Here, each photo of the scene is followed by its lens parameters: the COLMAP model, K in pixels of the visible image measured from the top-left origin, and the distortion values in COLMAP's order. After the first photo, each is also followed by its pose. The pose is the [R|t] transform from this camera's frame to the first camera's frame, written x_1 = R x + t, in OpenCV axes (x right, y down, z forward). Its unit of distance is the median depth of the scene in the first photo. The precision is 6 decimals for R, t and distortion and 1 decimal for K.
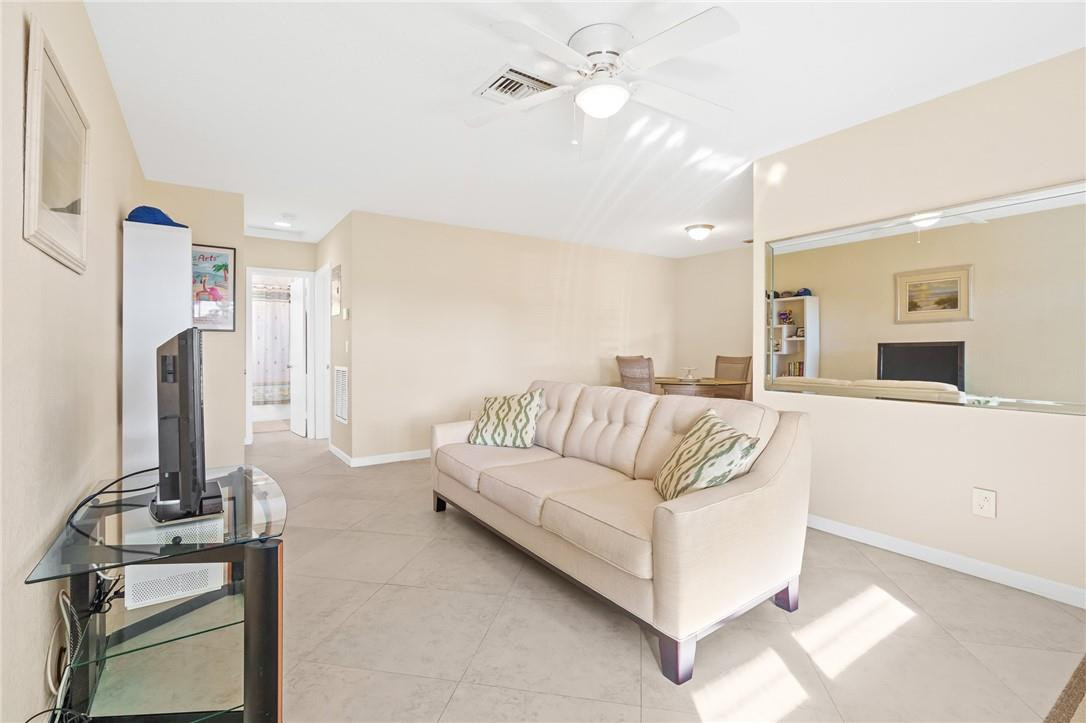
lens RADIAL K [[502.7, 0, 549.7], [0, 502.7, 353.6], [0, 0, 1]] dist [-0.008313, 0.001904]
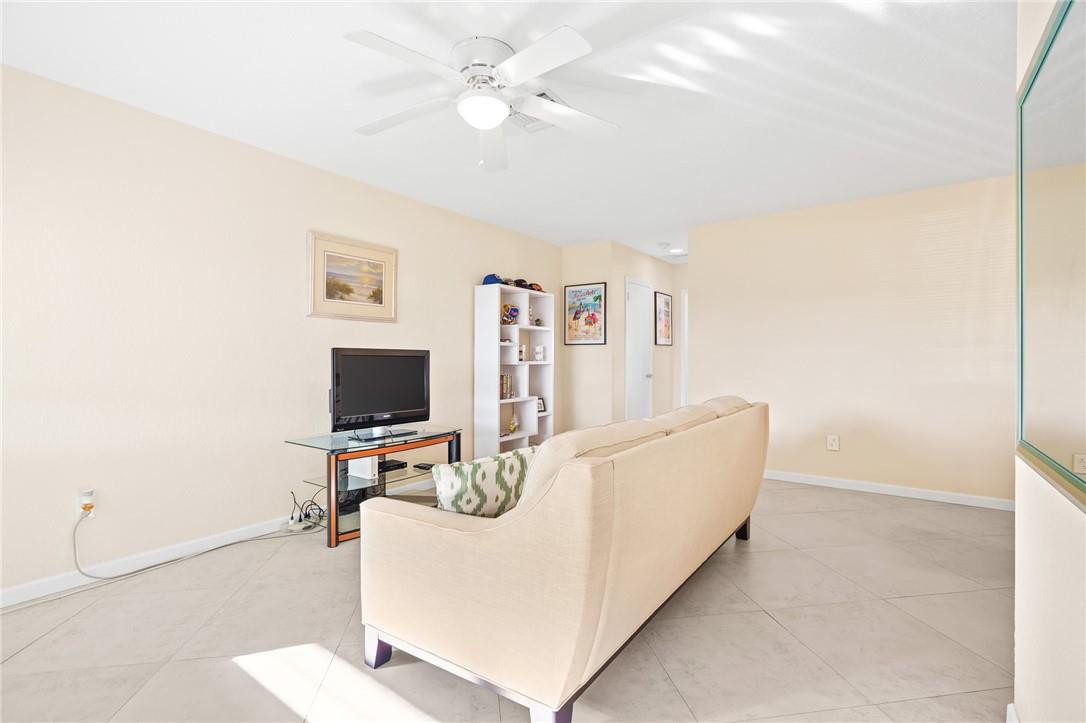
lens RADIAL K [[502.7, 0, 547.5], [0, 502.7, 361.0], [0, 0, 1]] dist [-0.008313, 0.001904]
pose [[0.311556, 0.005376, -0.950213, 0.614769], [-0.007506, 0.999967, 0.003196, -0.002505], [0.950198, 0.006137, 0.311586, 0.441572]]
